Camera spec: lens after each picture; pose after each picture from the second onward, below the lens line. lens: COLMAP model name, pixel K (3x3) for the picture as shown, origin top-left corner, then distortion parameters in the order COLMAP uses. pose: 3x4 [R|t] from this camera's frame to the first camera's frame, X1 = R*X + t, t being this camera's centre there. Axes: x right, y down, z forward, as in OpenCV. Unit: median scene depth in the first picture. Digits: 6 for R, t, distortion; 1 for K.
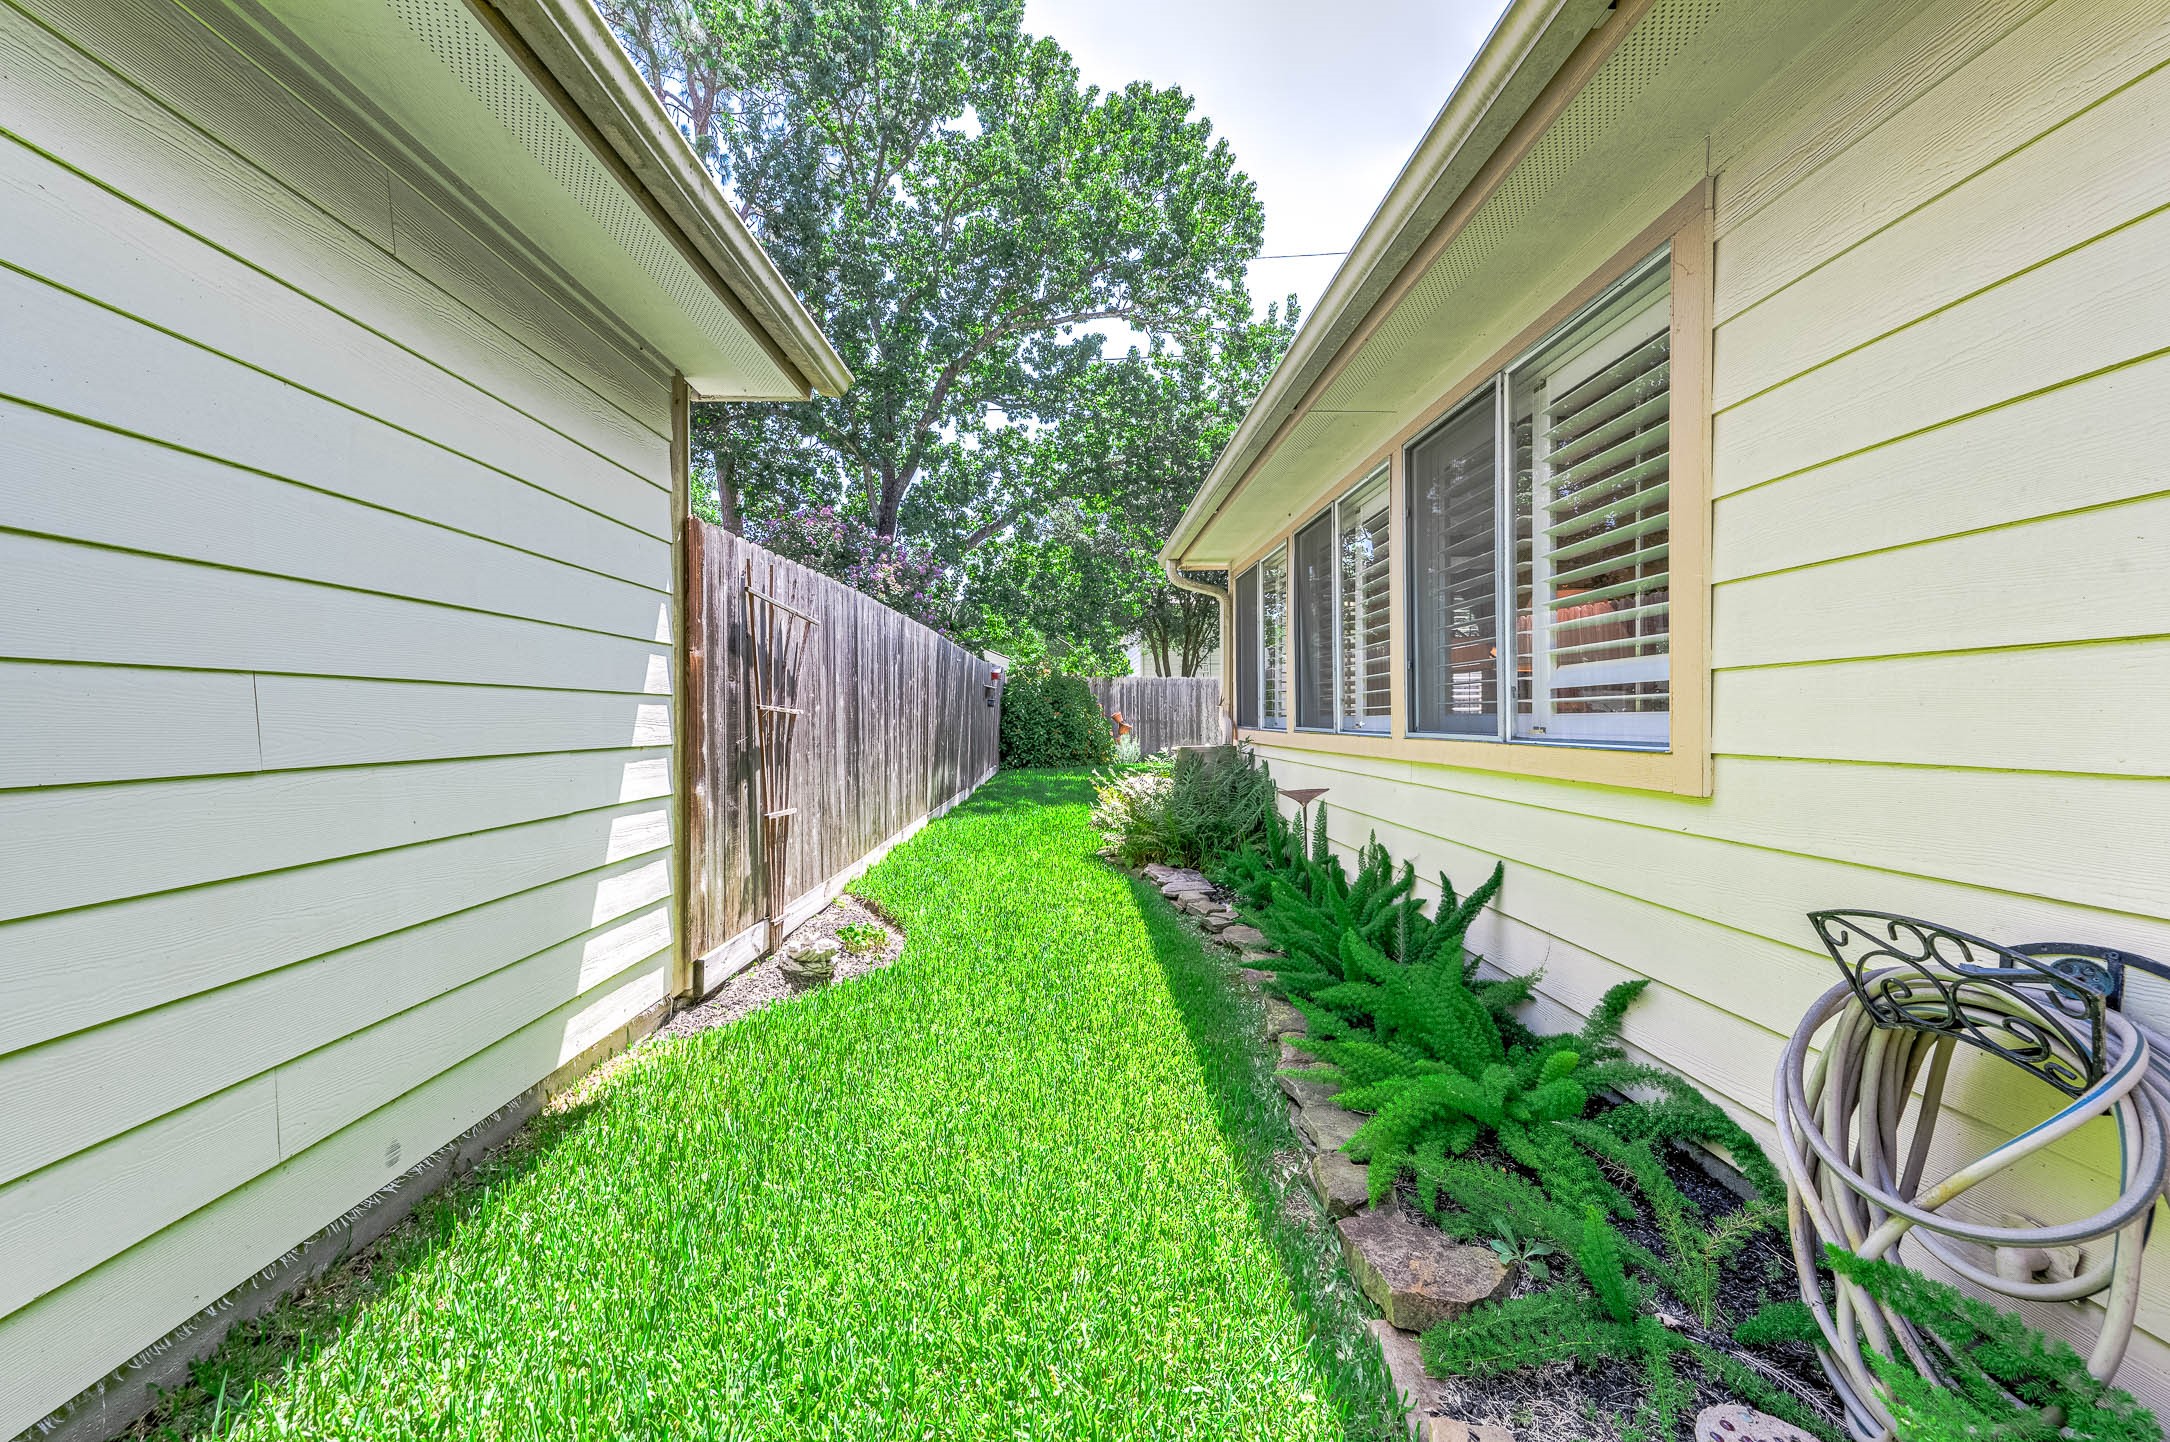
lens RADIAL K [[856.5, 0, 1067.3], [0, 856.5, 728.5], [0, 0, 1]] dist [0.013976, 0.001352]
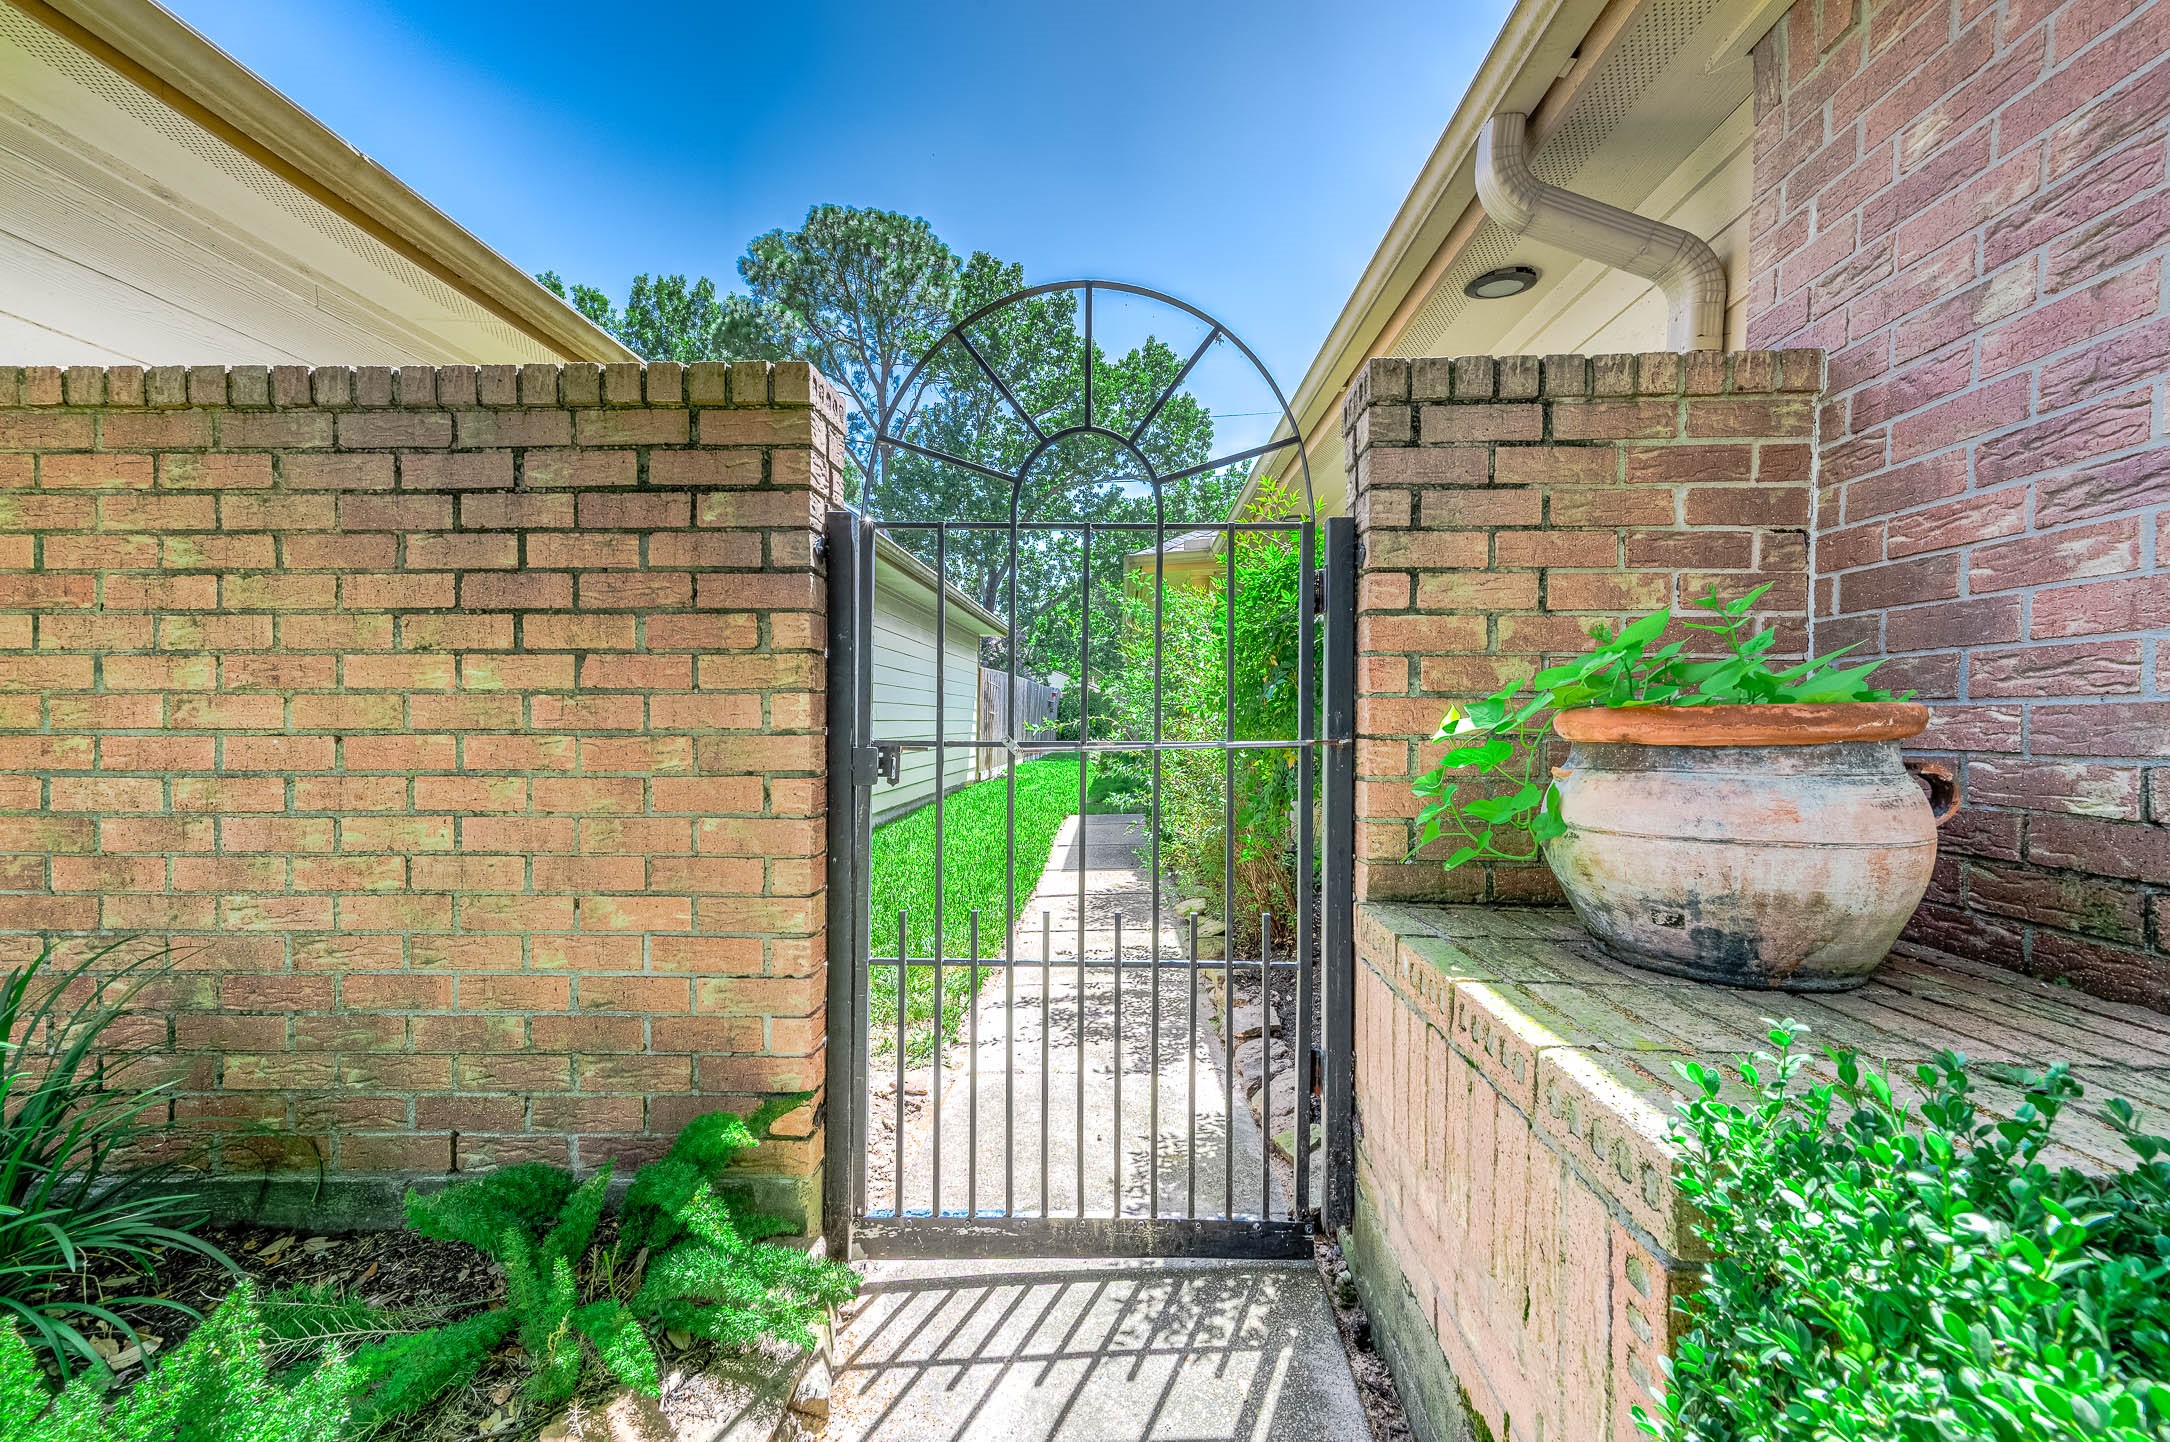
lens RADIAL K [[856.5, 0, 1082.9], [0, 856.5, 730.4], [0, 0, 1]] dist [0.013976, 0.001352]
pose [[0.998411, 0.014868, -0.054352, 0.062812], [-0.014905, 0.999889, -0.000276, 0.010072], [0.054342, 0.001086, 0.998522, -0.654164]]
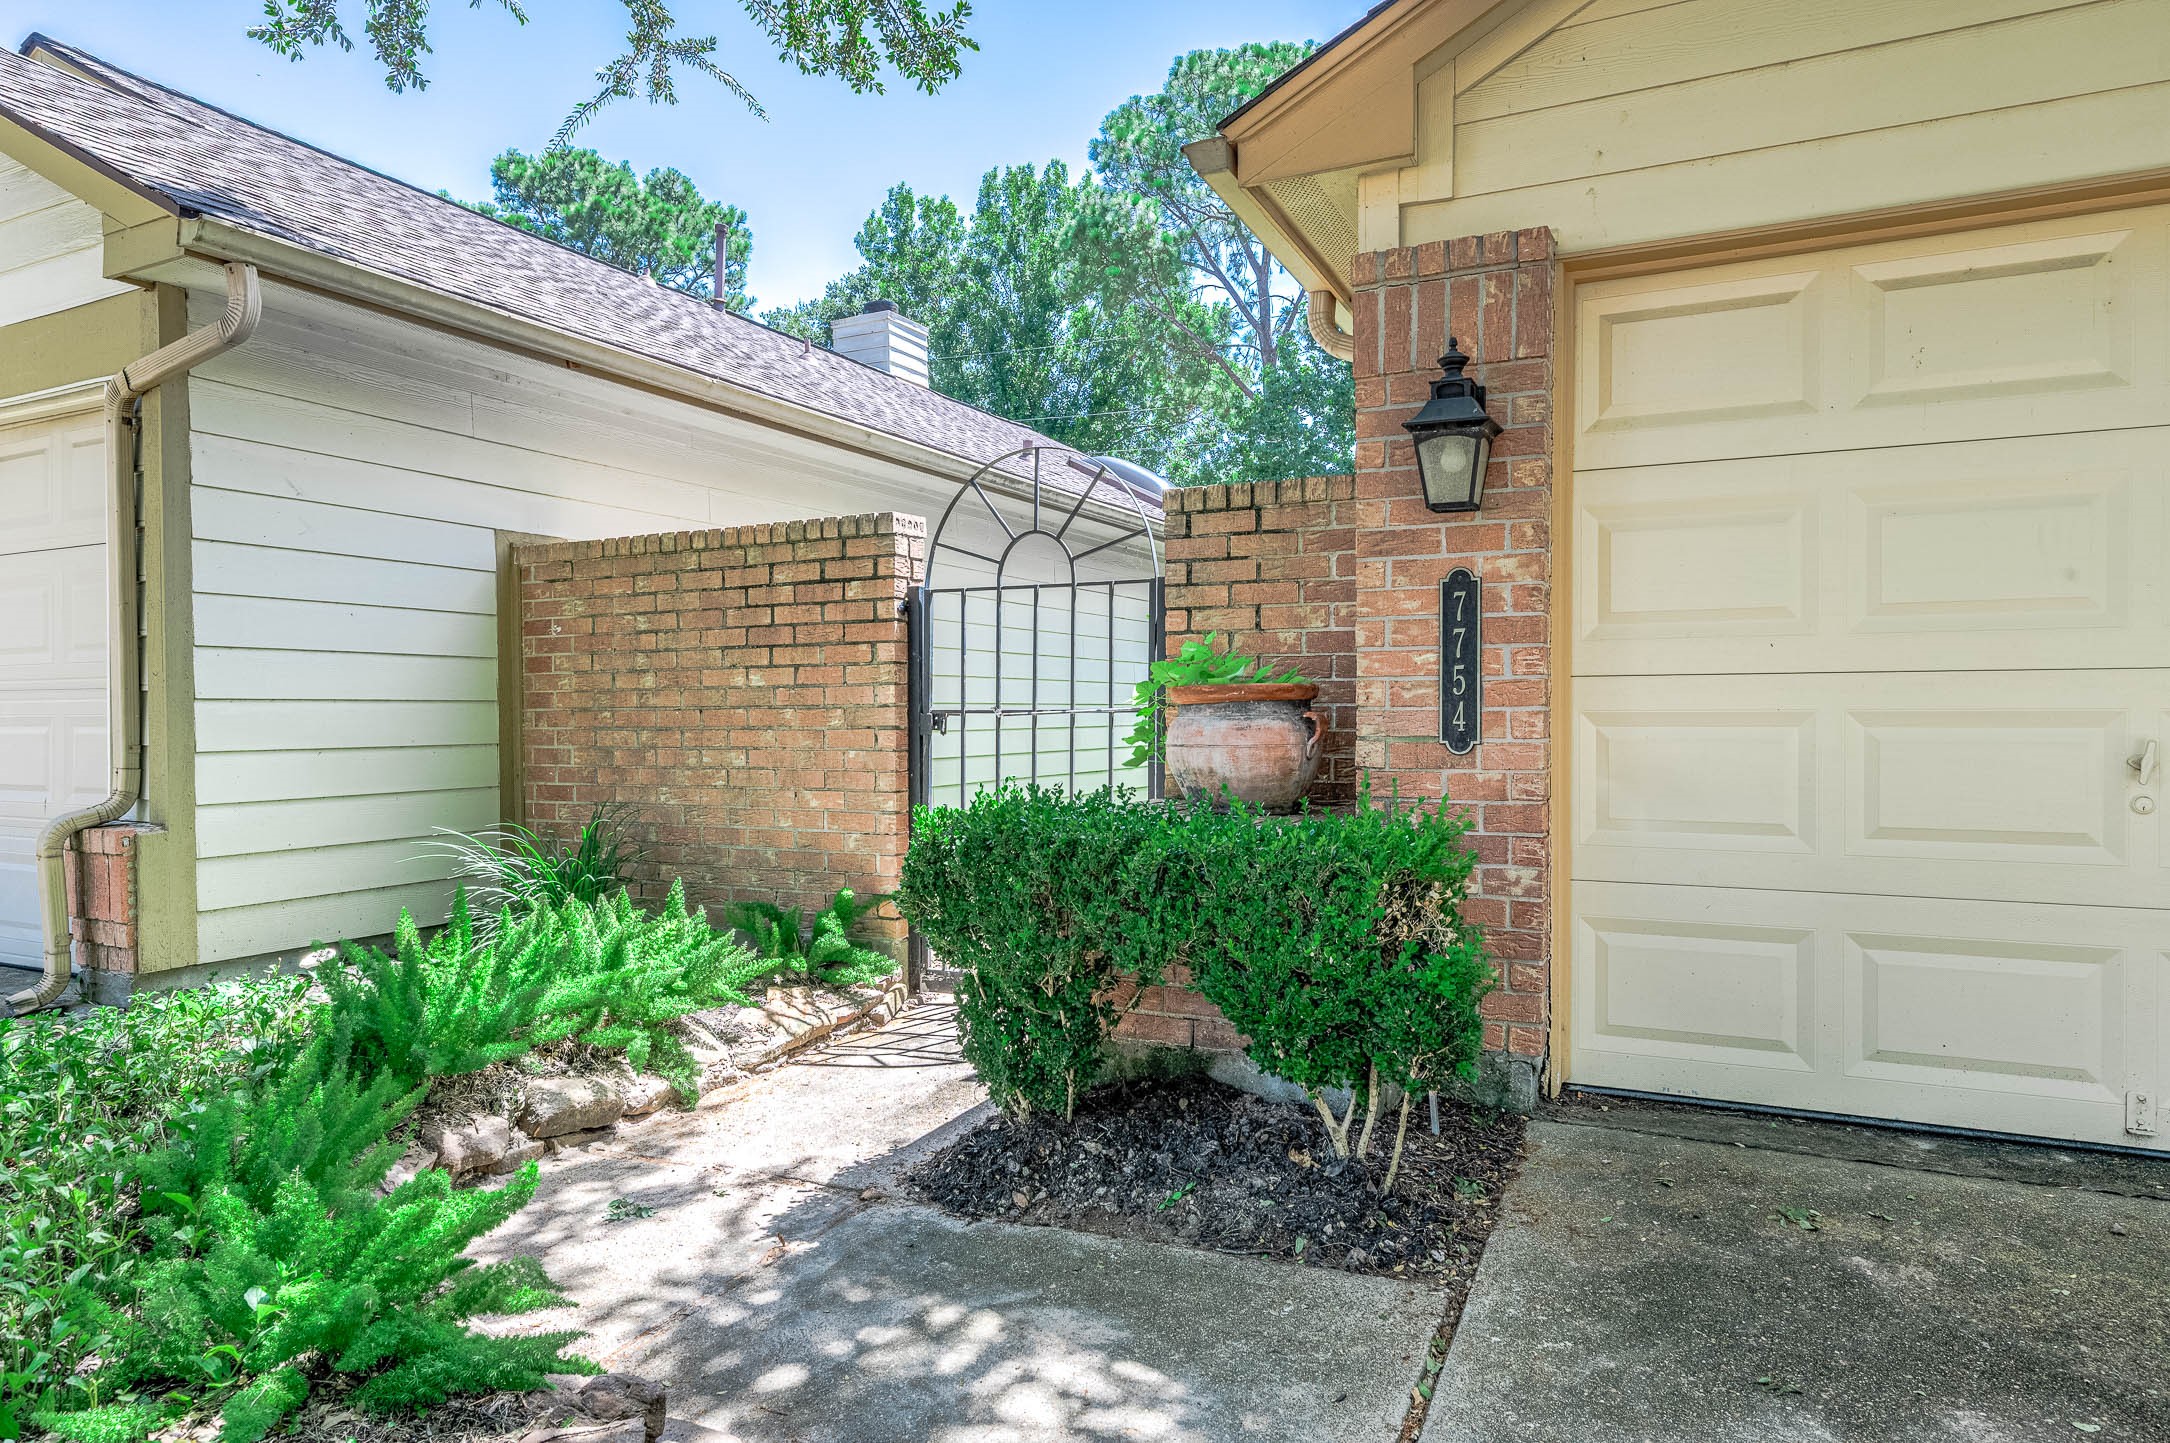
lens RADIAL K [[1273.9, 0, 1103.8], [0, 1273.9, 725.6], [0, 0, 1]] dist [-0.021267, -0.001408]
pose [[0.896222, 0.011046, -0.443467, 0.210510], [-0.009515, 0.999939, 0.005677, 0.013559], [0.443503, -0.000868, 0.896272, -0.807096]]
